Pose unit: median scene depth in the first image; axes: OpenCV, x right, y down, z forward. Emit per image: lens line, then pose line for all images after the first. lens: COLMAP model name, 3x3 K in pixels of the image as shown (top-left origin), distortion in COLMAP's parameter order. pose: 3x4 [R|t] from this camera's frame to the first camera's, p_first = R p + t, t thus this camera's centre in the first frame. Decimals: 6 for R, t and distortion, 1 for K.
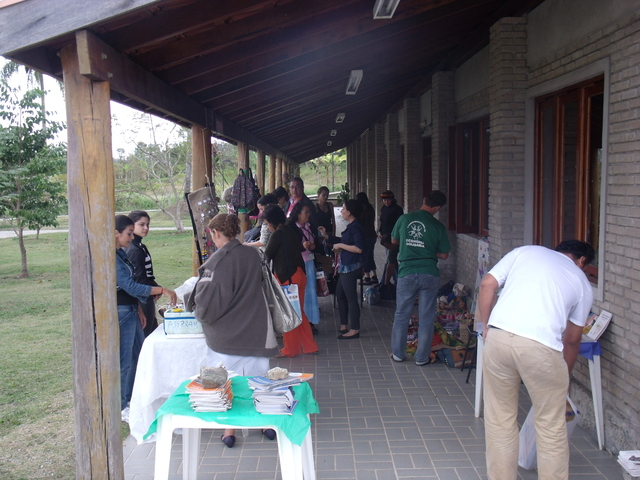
lens RADIAL K [[721.9, 0, 320.0], [0, 721.9, 240.0], [0, 0, 1]] dist [-0.060388, 0.270465]
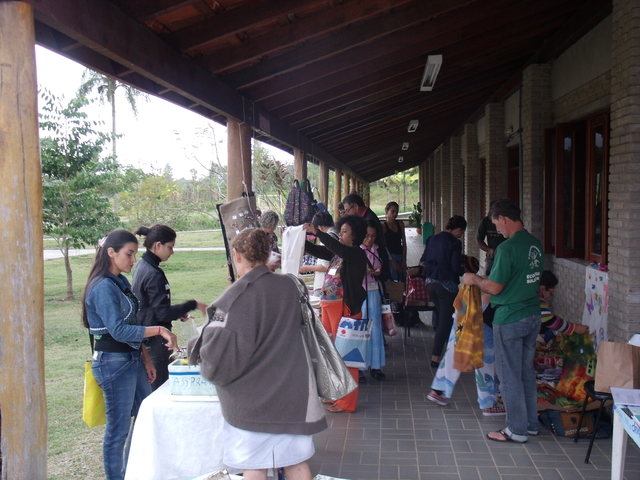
lens RADIAL K [[721.9, 0, 320.0], [0, 721.9, 240.0], [0, 0, 1]] dist [-0.060388, 0.270465]
pose [[0.995183, 0.007422, -0.097750, 0.002579], [-0.010295, 0.999529, -0.028922, -0.002868], [0.097489, 0.029789, 0.994791, 0.147781]]
